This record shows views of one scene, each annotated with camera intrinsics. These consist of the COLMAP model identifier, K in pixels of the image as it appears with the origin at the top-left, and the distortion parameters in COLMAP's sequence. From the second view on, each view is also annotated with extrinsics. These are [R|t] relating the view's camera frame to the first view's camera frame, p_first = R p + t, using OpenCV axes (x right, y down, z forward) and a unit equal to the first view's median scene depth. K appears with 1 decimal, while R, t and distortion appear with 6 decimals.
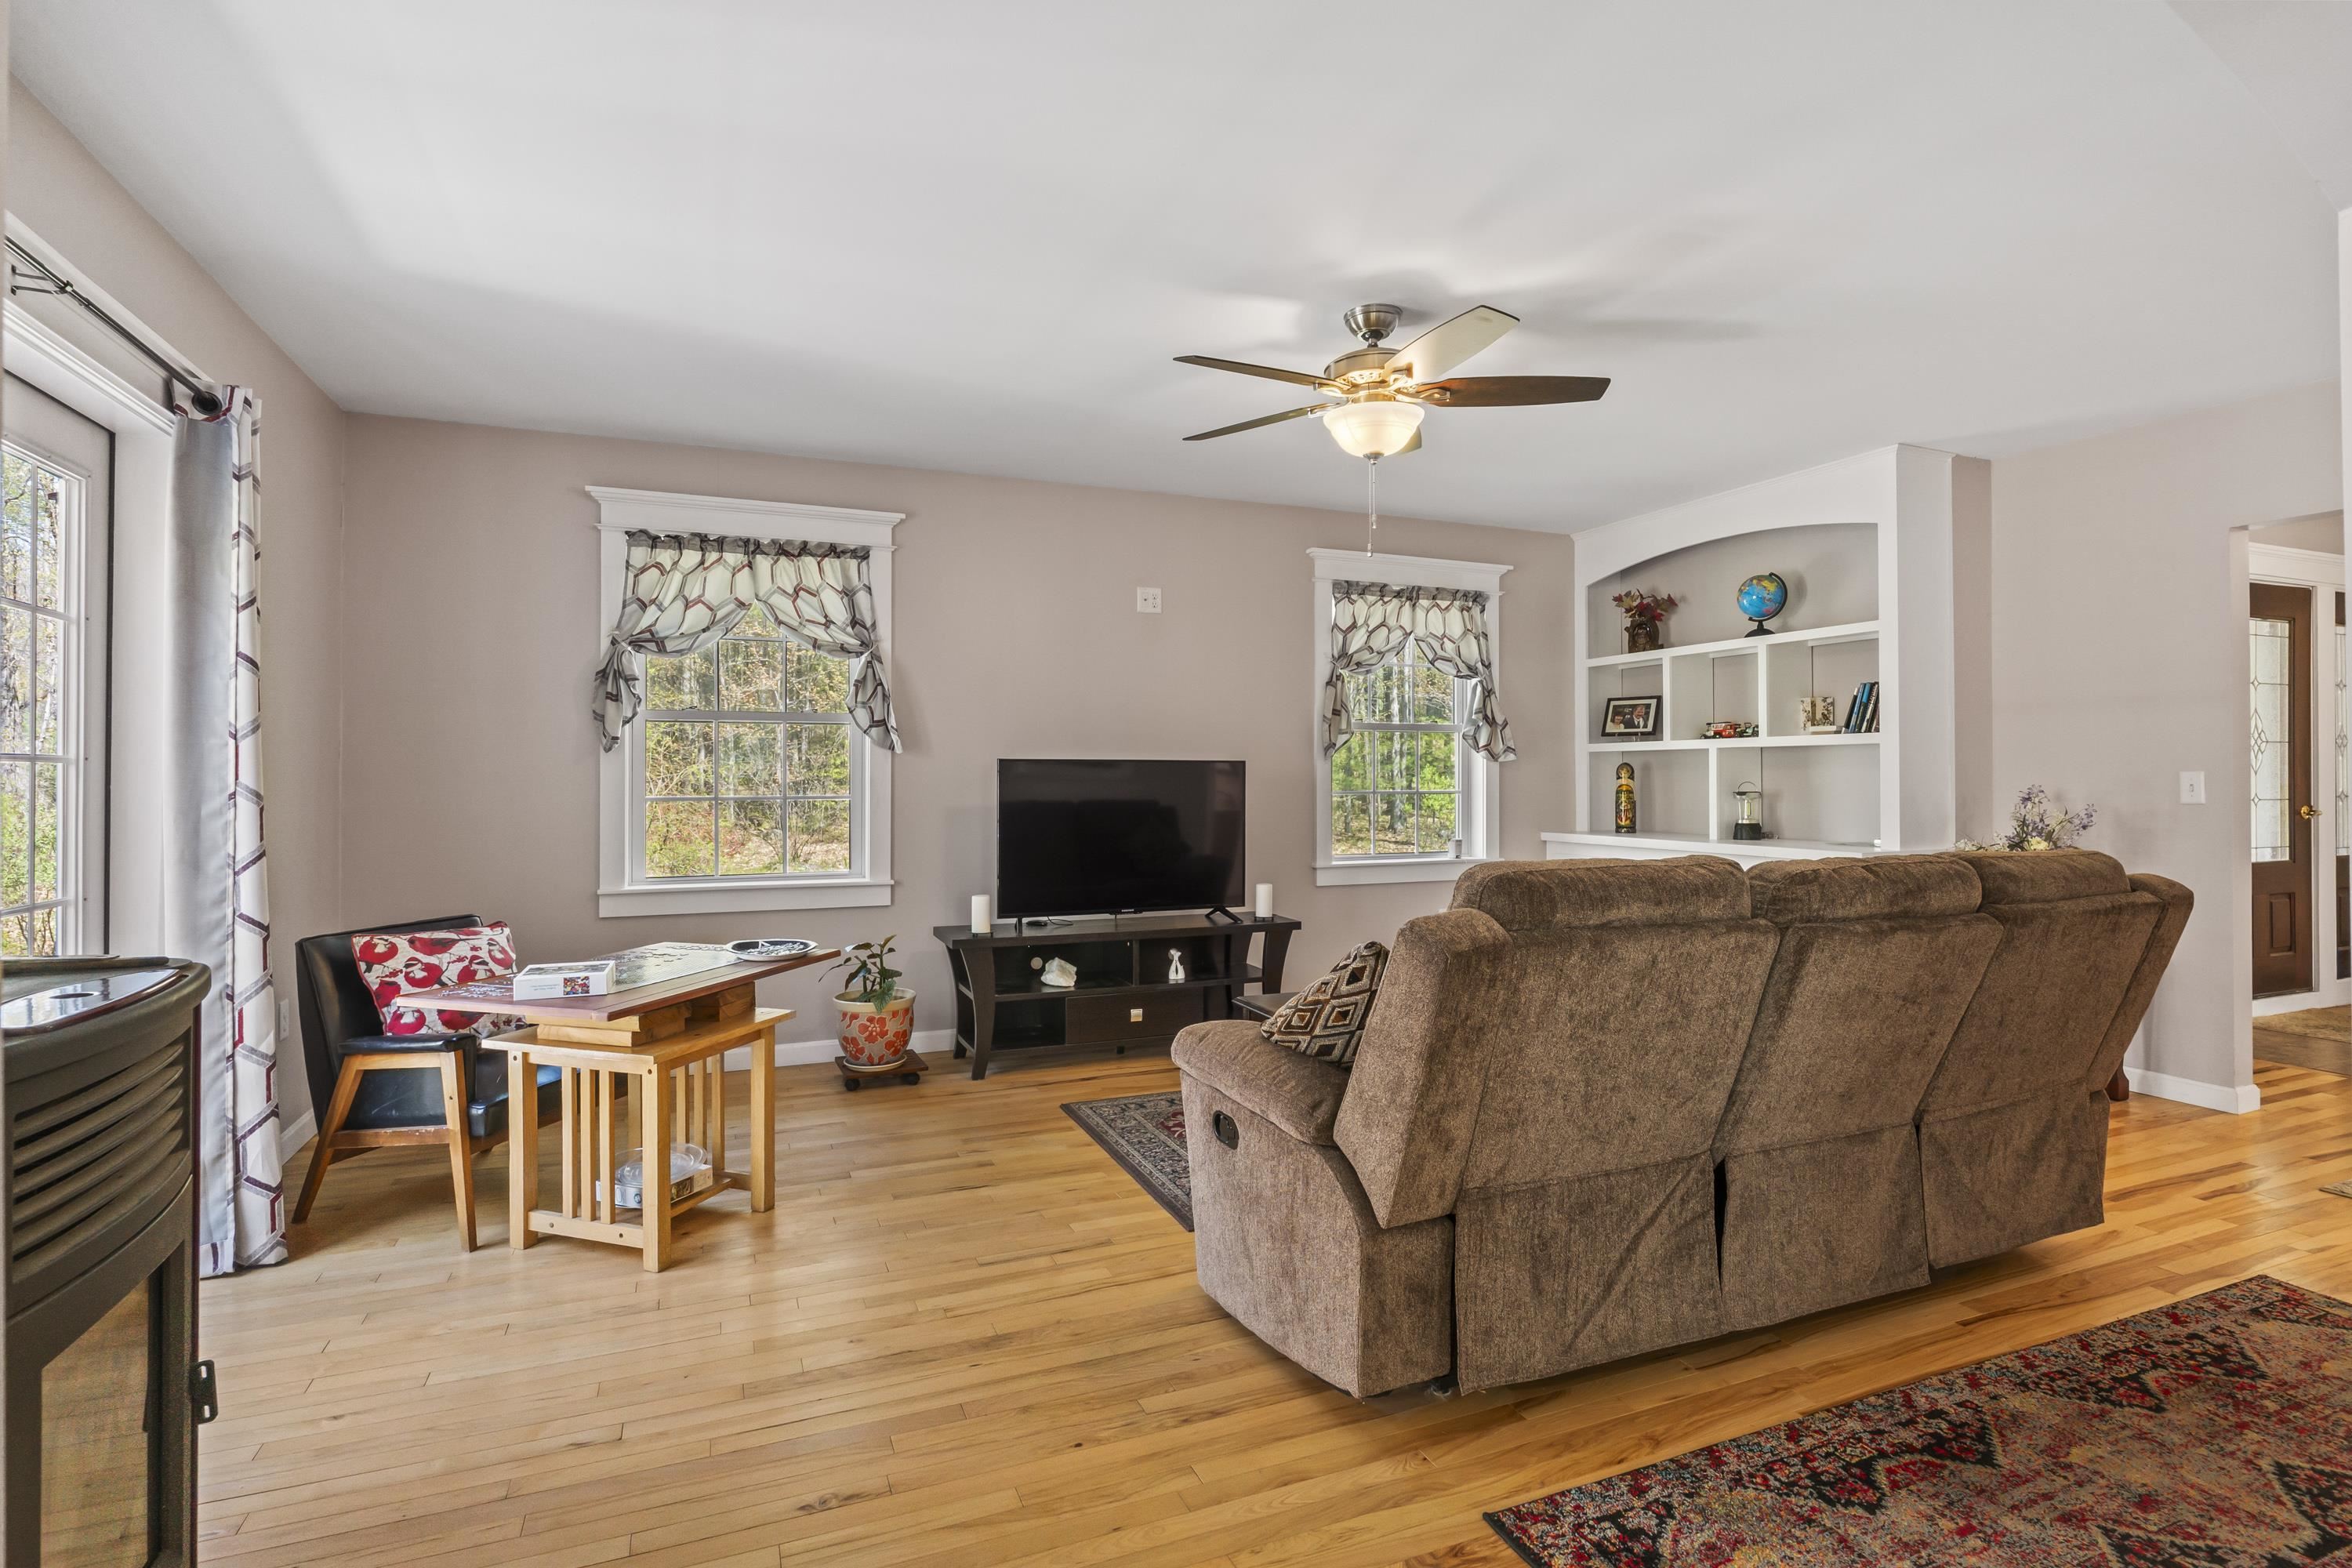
lens RADIAL K [[1140.4, 0, 1191.6], [0, 1140.4, 770.6], [0, 0, 1]] dist [-0.003281, -0.000389]
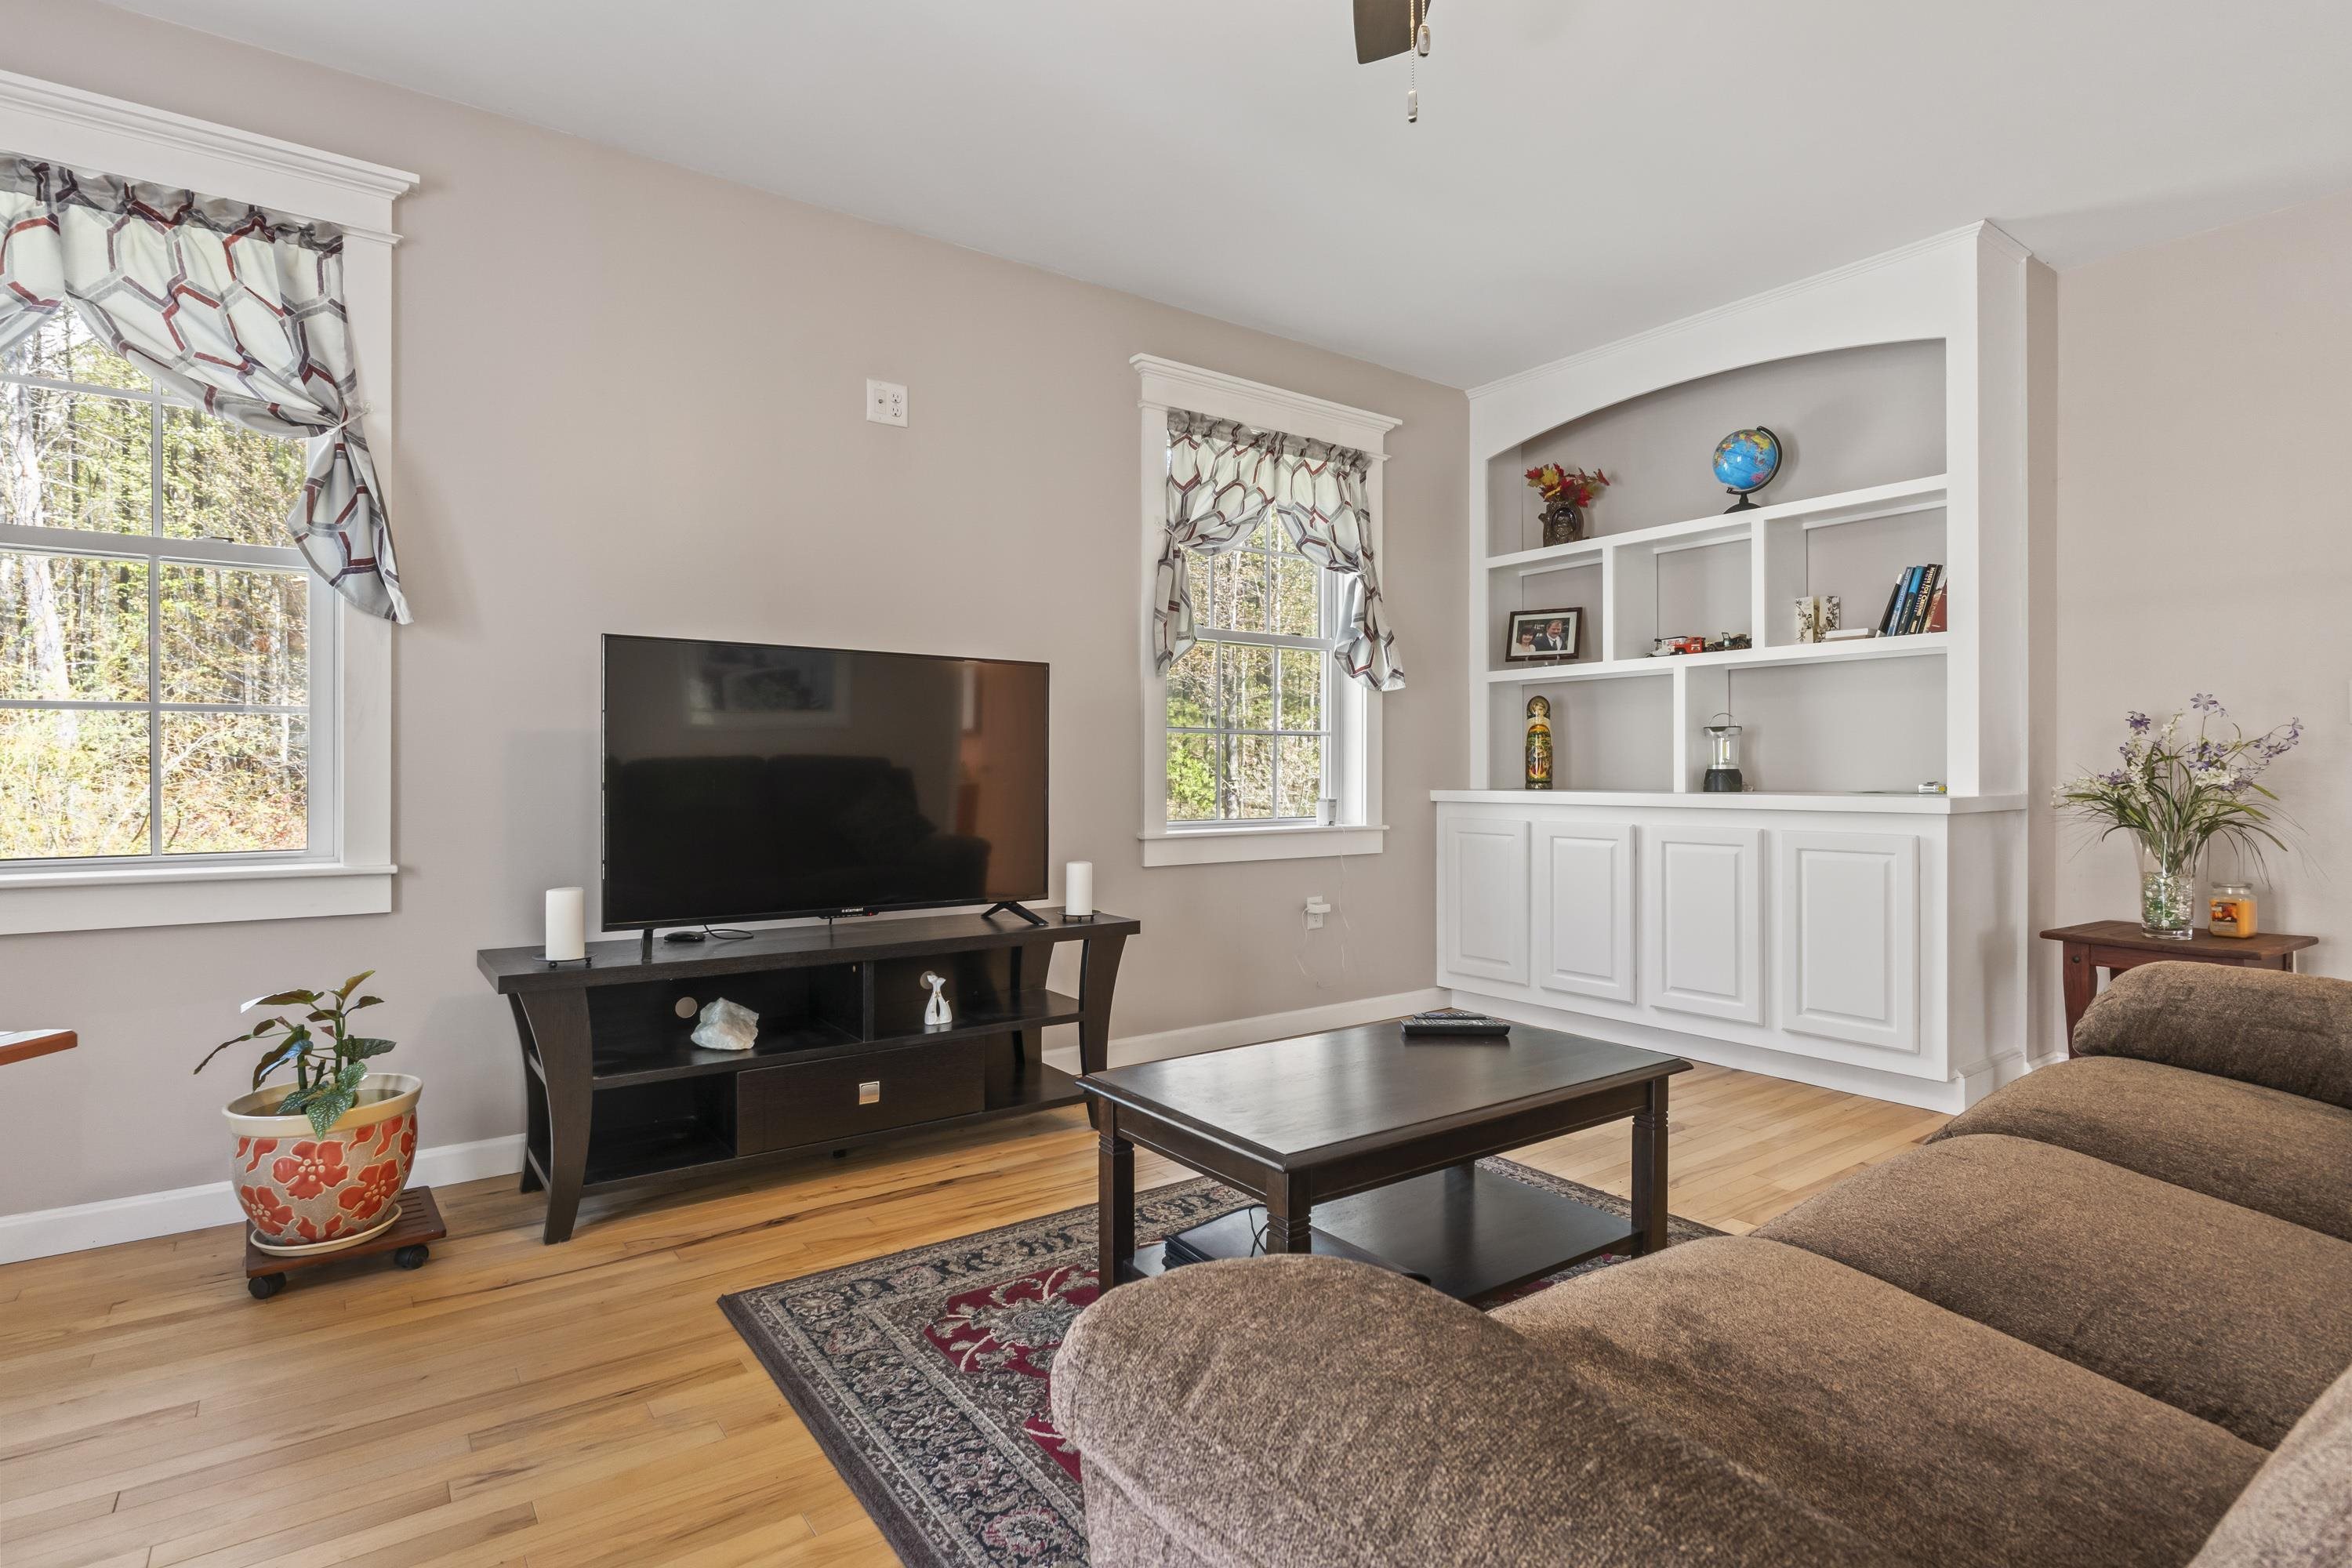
lens RADIAL K [[1140.4, 0, 1167.4], [0, 1140.4, 770.4], [0, 0, 1]] dist [-0.003281, -0.000389]
pose [[0.974664, 0.000136, 0.223676, -0.029407], [-0.000447, 0.999999, 0.001341, 0.050325], [-0.223676, -0.001407, 0.974663, 0.396270]]
